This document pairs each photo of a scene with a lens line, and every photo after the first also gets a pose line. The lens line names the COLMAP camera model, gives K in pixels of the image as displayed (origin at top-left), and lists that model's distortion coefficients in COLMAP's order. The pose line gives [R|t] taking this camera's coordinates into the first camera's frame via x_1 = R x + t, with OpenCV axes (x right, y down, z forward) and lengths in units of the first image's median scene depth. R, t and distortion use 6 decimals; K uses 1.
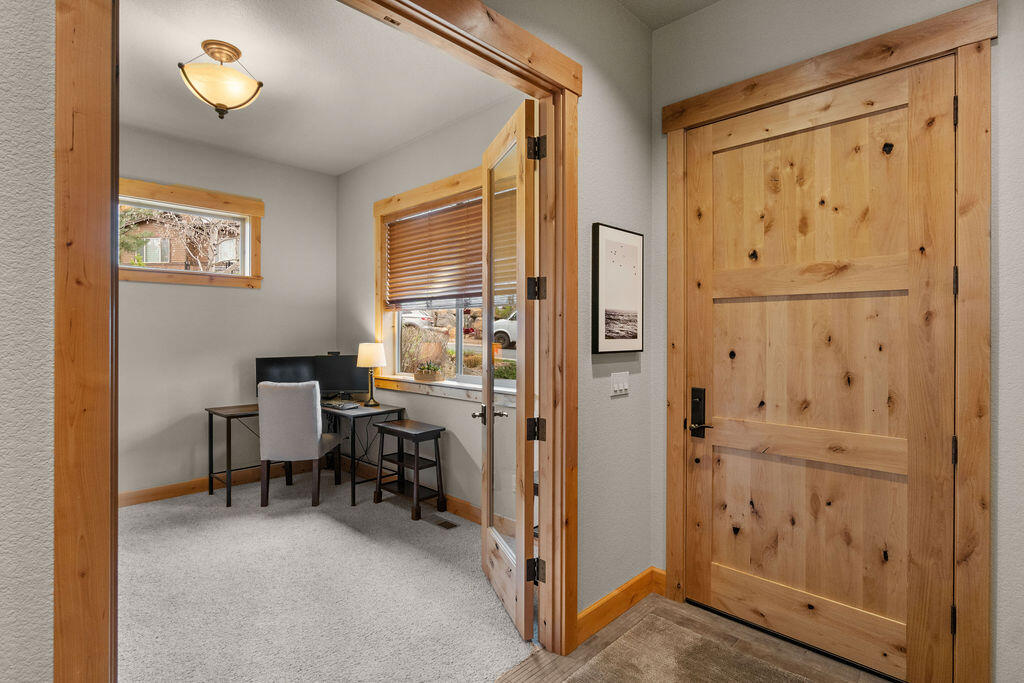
lens RADIAL K [[509.1, 0, 512.0], [0, 509.1, 341.5], [0, 0, 1]] dist [-0.003603, -0.000508]
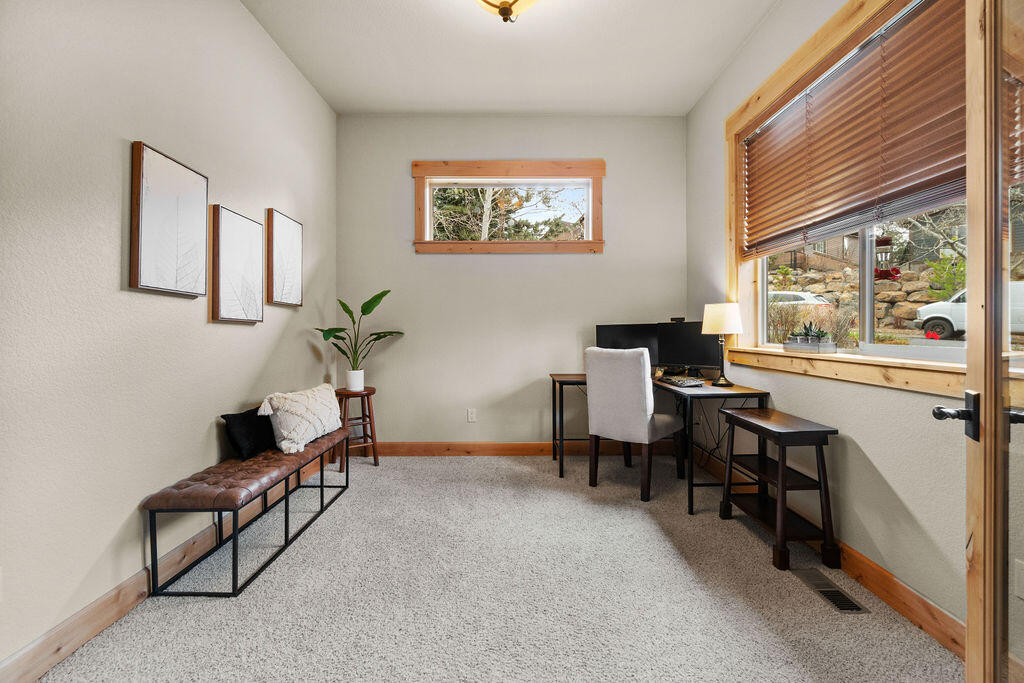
lens RADIAL K [[443.5, 0, 514.4], [0, 443.5, 328.6], [0, 0, 1]] dist [-0.006662, 0.000135]
pose [[0.709320, -0.003442, -0.704878, -0.031710], [-0.005870, 0.999925, -0.010789, 0.054271], [0.704862, 0.011790, 0.709247, 0.338322]]
